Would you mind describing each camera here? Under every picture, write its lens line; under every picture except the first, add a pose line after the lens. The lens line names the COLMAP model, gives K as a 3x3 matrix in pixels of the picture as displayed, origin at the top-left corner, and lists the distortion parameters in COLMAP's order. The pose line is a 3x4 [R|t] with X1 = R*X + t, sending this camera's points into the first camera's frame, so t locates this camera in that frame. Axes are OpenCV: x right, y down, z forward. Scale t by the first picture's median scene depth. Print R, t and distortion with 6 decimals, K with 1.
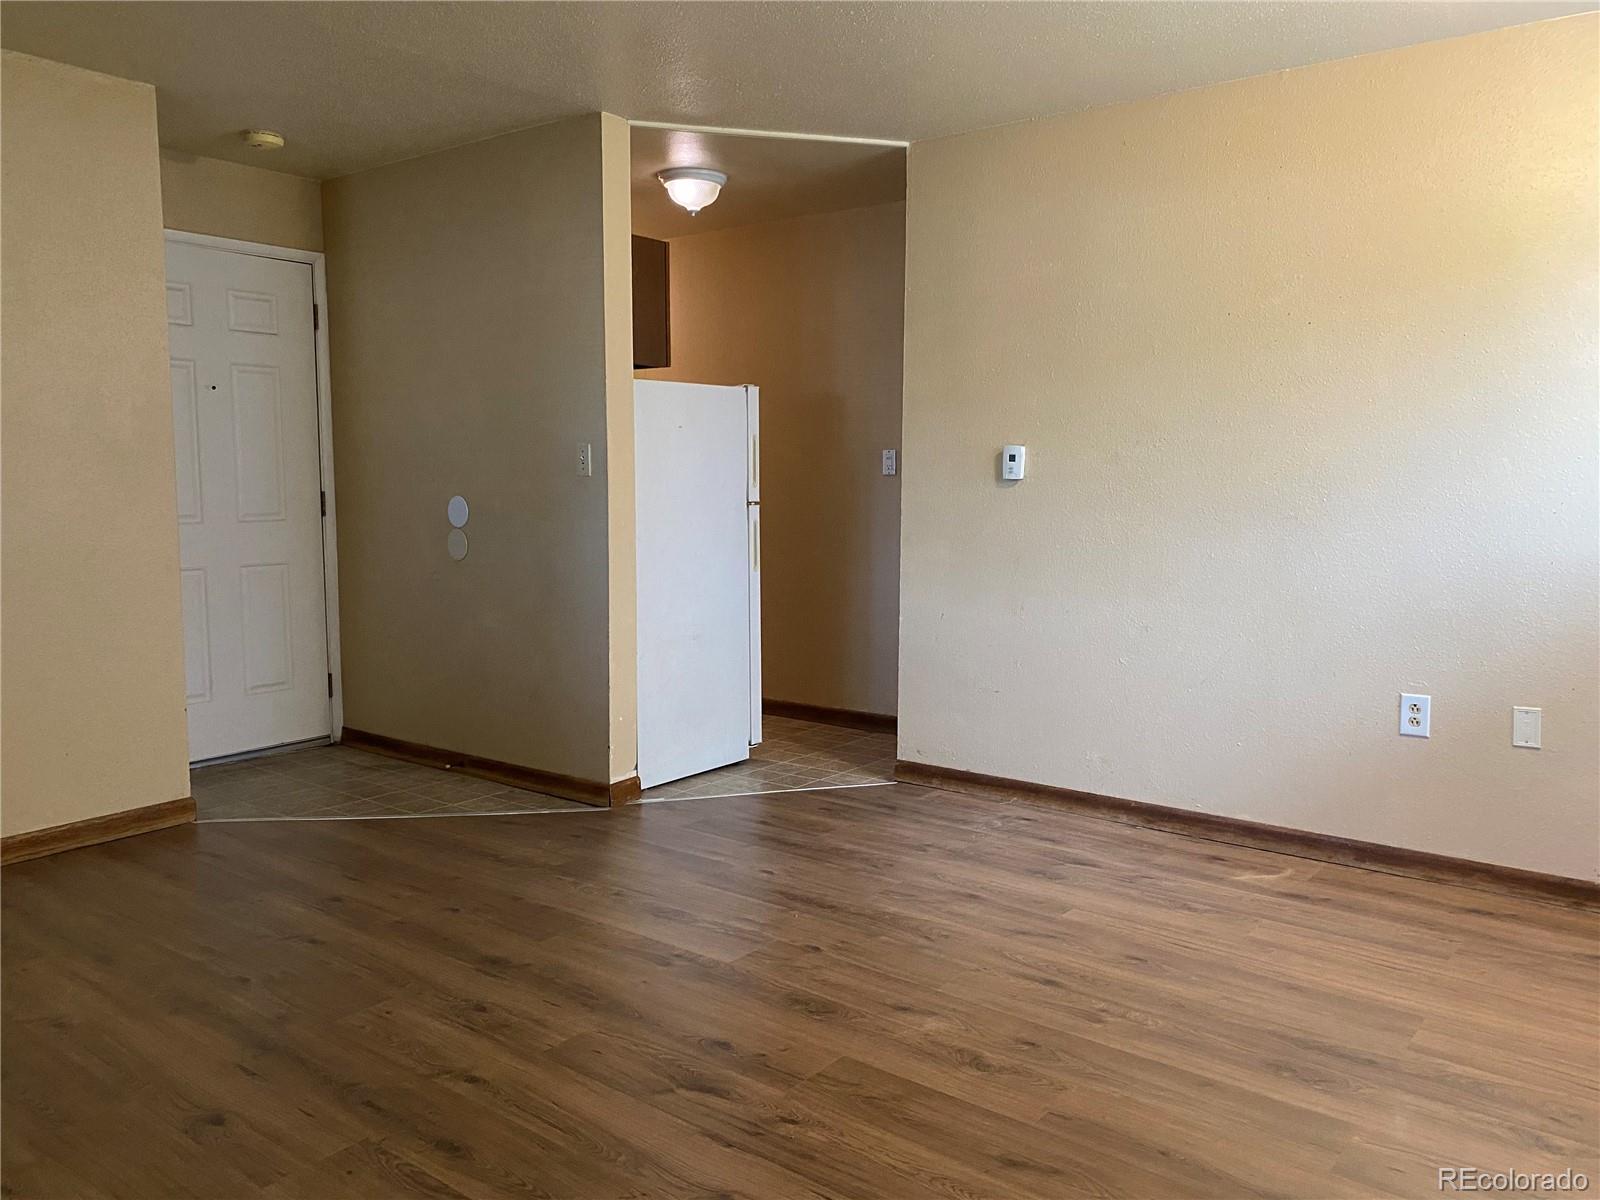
lens RADIAL K [[1220.3, 0, 800.0], [0, 1220.3, 600.0], [0, 0, 1]] dist [0.074711, -0.076865]
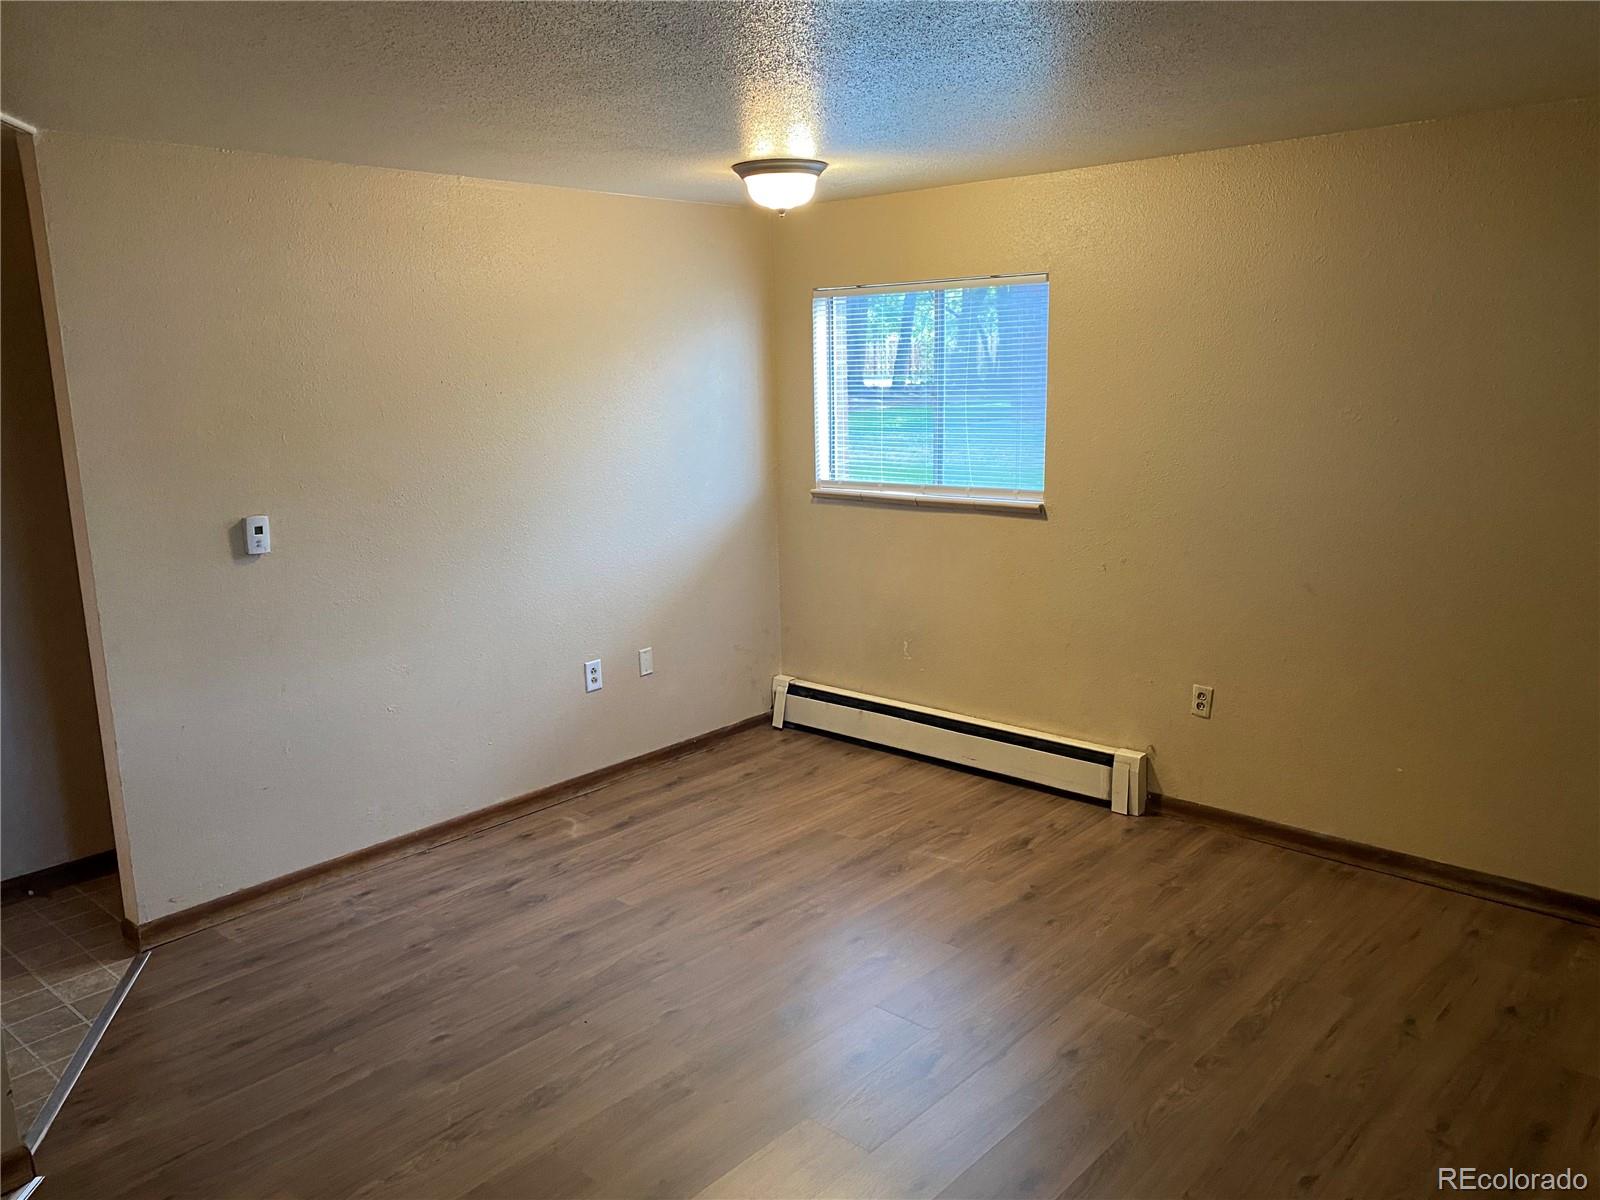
lens RADIAL K [[1220.3, 0, 800.0], [0, 1220.3, 600.0], [0, 0, 1]] dist [0.074711, -0.076865]
pose [[0.071320, -0.198304, 0.977542, -0.800911], [0.127764, 0.973781, 0.188220, -0.215318], [-0.989237, 0.111471, 0.094786, 0.614580]]
